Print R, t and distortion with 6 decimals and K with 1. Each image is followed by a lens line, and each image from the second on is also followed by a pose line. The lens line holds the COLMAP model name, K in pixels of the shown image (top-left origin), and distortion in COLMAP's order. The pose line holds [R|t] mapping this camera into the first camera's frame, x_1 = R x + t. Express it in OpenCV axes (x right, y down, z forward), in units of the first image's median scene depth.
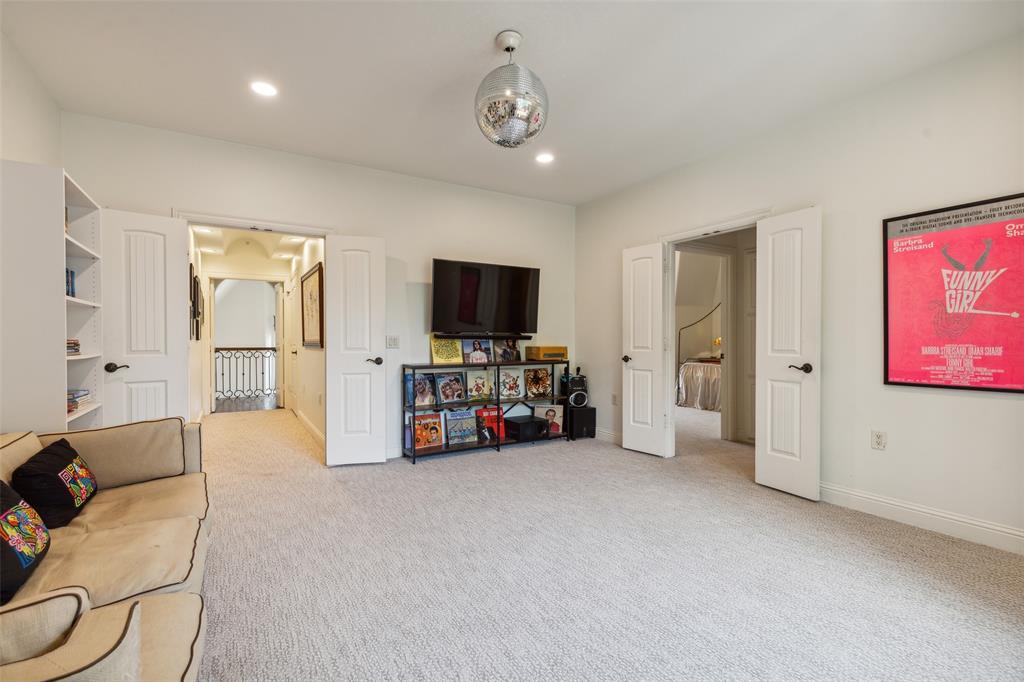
lens RADIAL K [[473.8, 0, 511.4], [0, 473.8, 343.3], [0, 0, 1]] dist [0.010441, -0.002816]
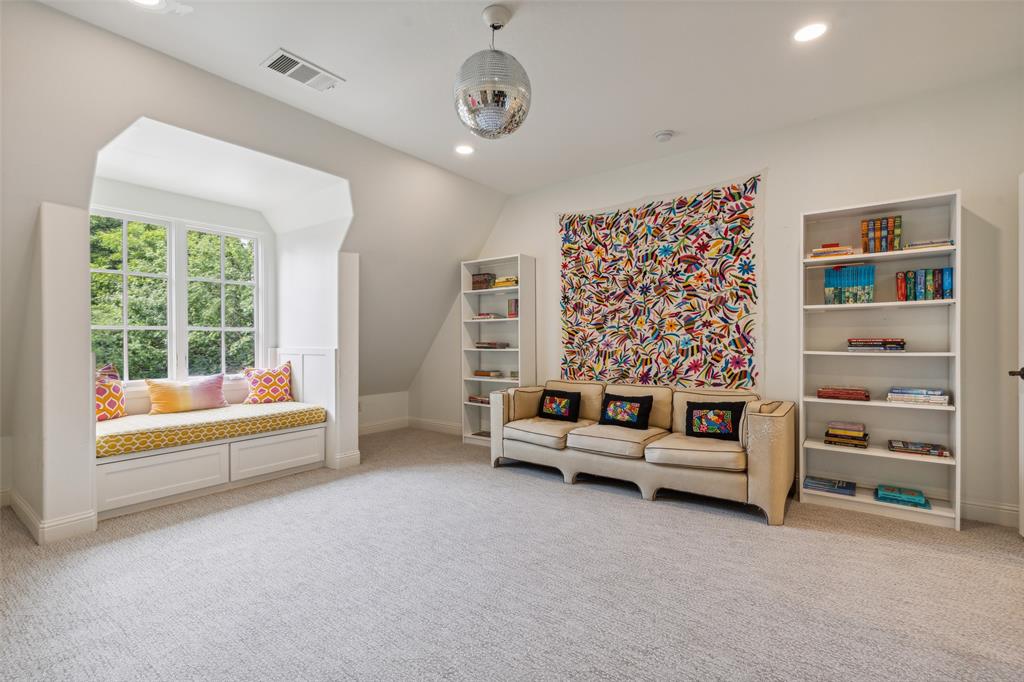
lens RADIAL K [[473.8, 0, 514.5], [0, 473.8, 334.0], [0, 0, 1]] dist [0.010441, -0.002816]
pose [[-0.927262, 0.007038, -0.374348, 0.344500], [0.003027, 0.999932, 0.011302, -0.034216], [0.374402, 0.009347, -0.927219, 2.064565]]
